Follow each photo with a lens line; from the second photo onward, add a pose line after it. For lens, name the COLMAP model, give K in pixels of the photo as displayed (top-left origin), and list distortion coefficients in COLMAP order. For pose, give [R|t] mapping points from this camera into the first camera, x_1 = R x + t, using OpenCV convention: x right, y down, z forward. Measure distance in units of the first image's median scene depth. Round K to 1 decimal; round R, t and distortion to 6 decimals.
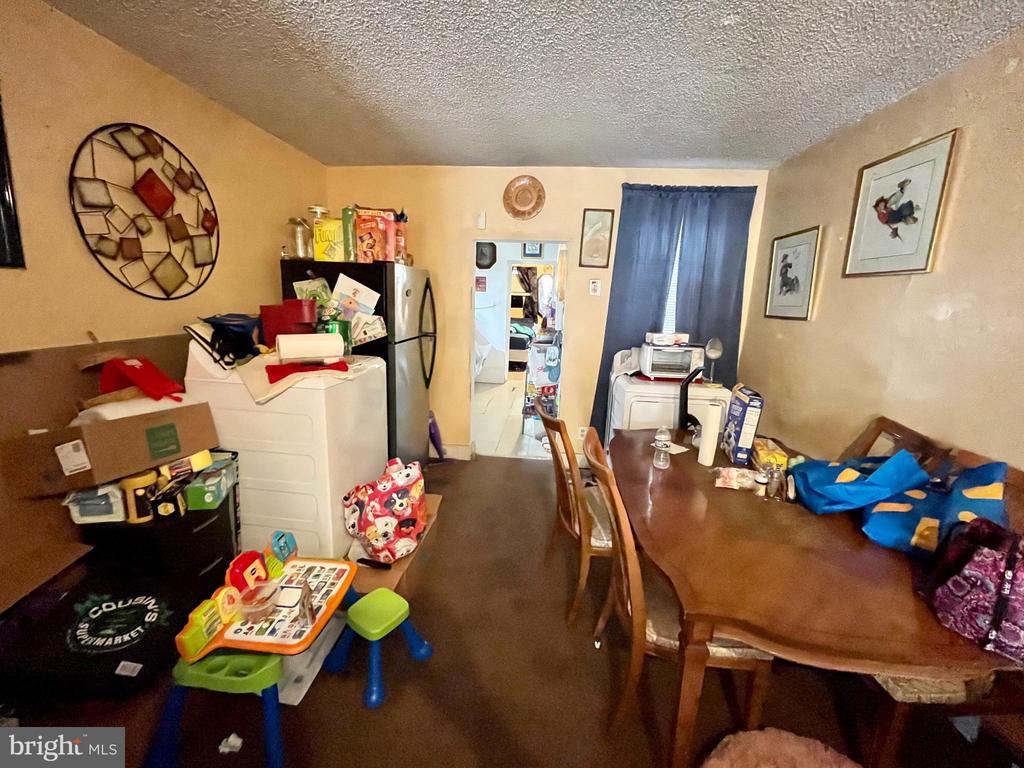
lens RADIAL K [[416.2, 0, 509.7], [0, 416.2, 381.9], [0, 0, 1]] dist [-0.001431, 0.000382]
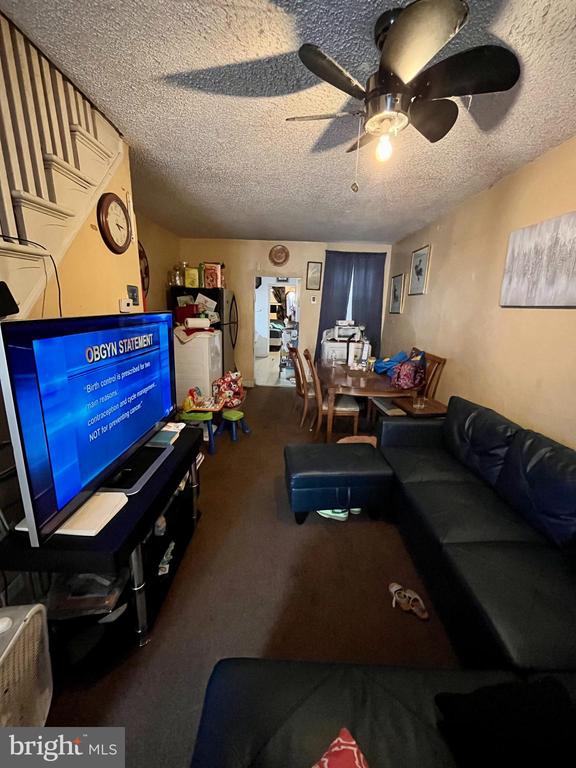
lens RADIAL K [[312.2, 0, 289.9], [0, 312.2, 384.6], [0, 0, 1]] dist [-0.001431, 0.000382]
pose [[0.996747, -0.020057, 0.078058, -0.048135], [0.016802, 0.998971, 0.042131, 0.139259], [-0.078823, -0.040683, 0.996058, -0.605557]]
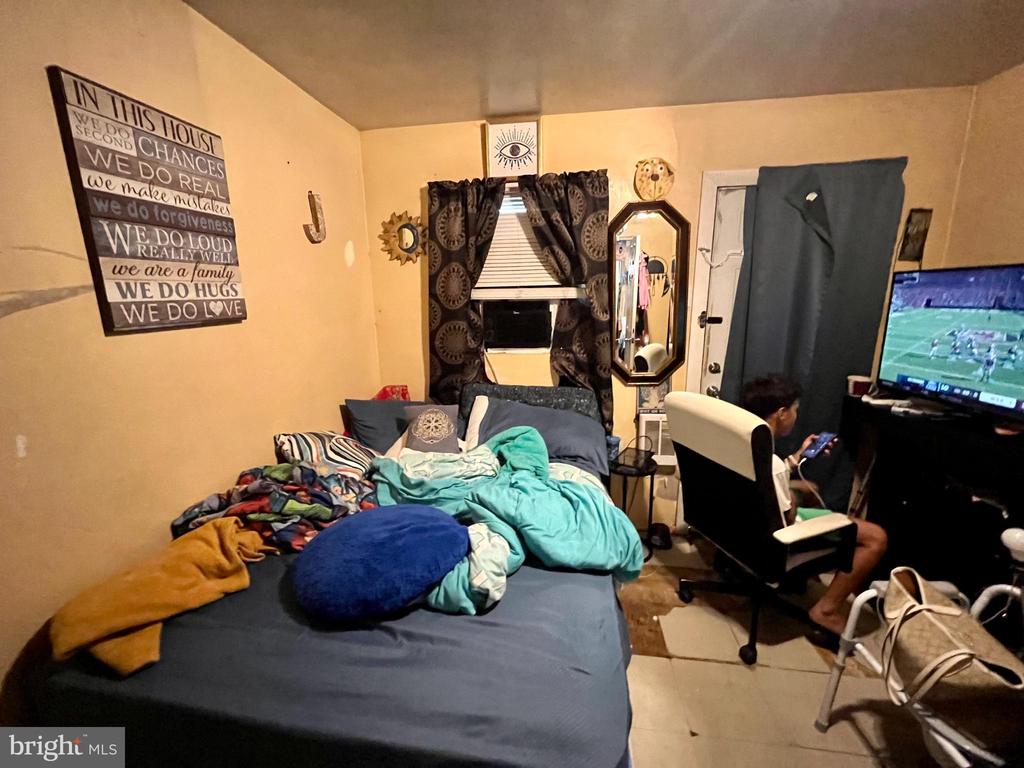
lens RADIAL K [[416.2, 0, 509.7], [0, 416.2, 381.9], [0, 0, 1]] dist [-0.001431, 0.000382]
pose [[0.997680, -0.029406, -0.061405, 0.067638], [0.029535, 0.999563, 0.001200, -0.490355], [0.061343, -0.003011, 0.998112, 2.314333]]
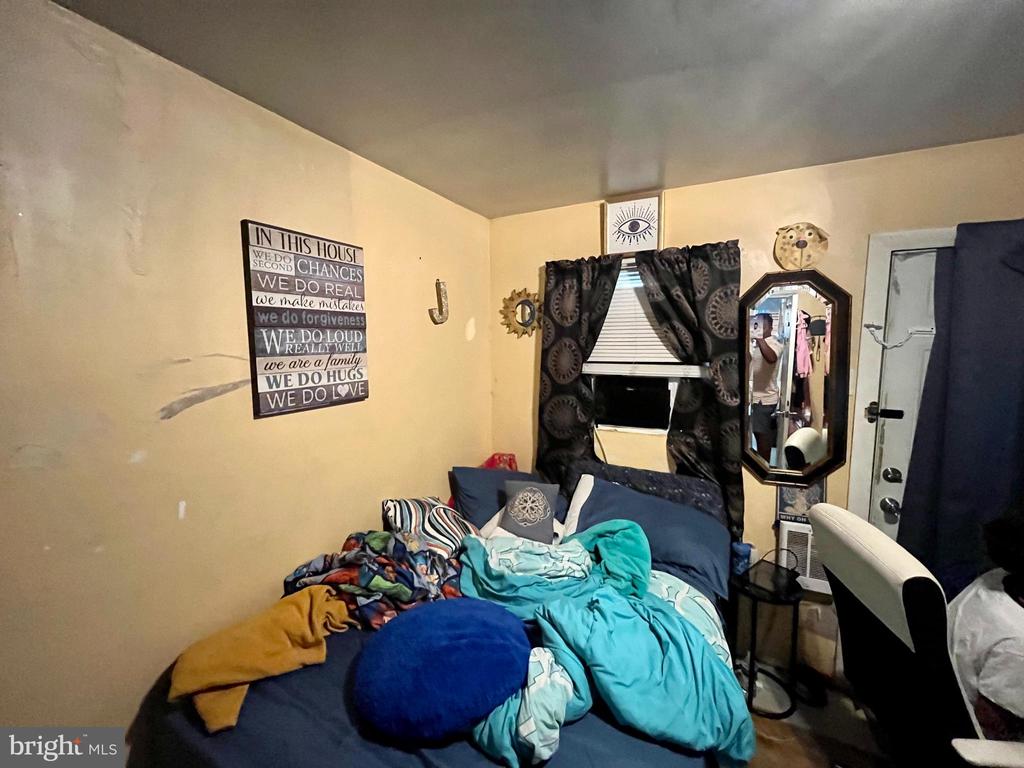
lens RADIAL K [[416.2, 0, 509.7], [0, 416.2, 381.9], [0, 0, 1]] dist [-0.001431, 0.000382]
pose [[0.924955, 0.006253, -0.380026, 0.118042], [-0.049515, 0.993326, -0.104173, -0.545377], [0.376838, 0.115173, 0.919091, 2.341318]]
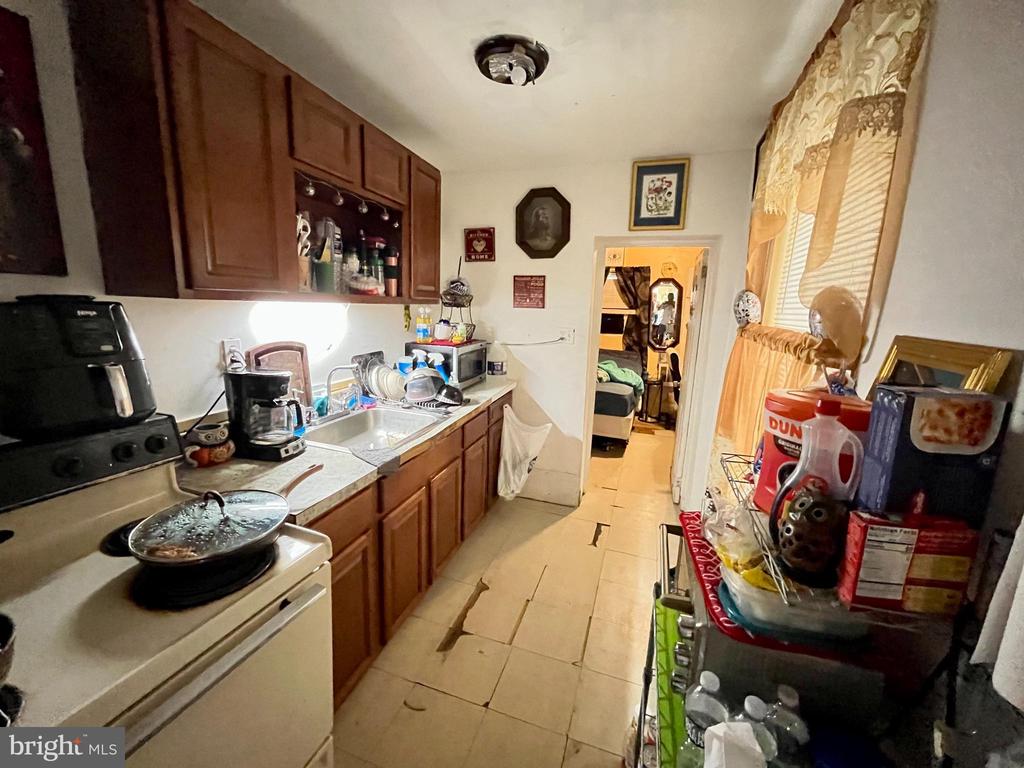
lens RADIAL K [[416.2, 0, 509.7], [0, 416.2, 381.9], [0, 0, 1]] dist [-0.001431, 0.000382]
pose [[0.974794, 0.045785, -0.218360, 0.019743], [-0.053285, 0.998170, -0.028579, -0.252900], [0.216652, 0.039494, 0.975450, 1.150825]]
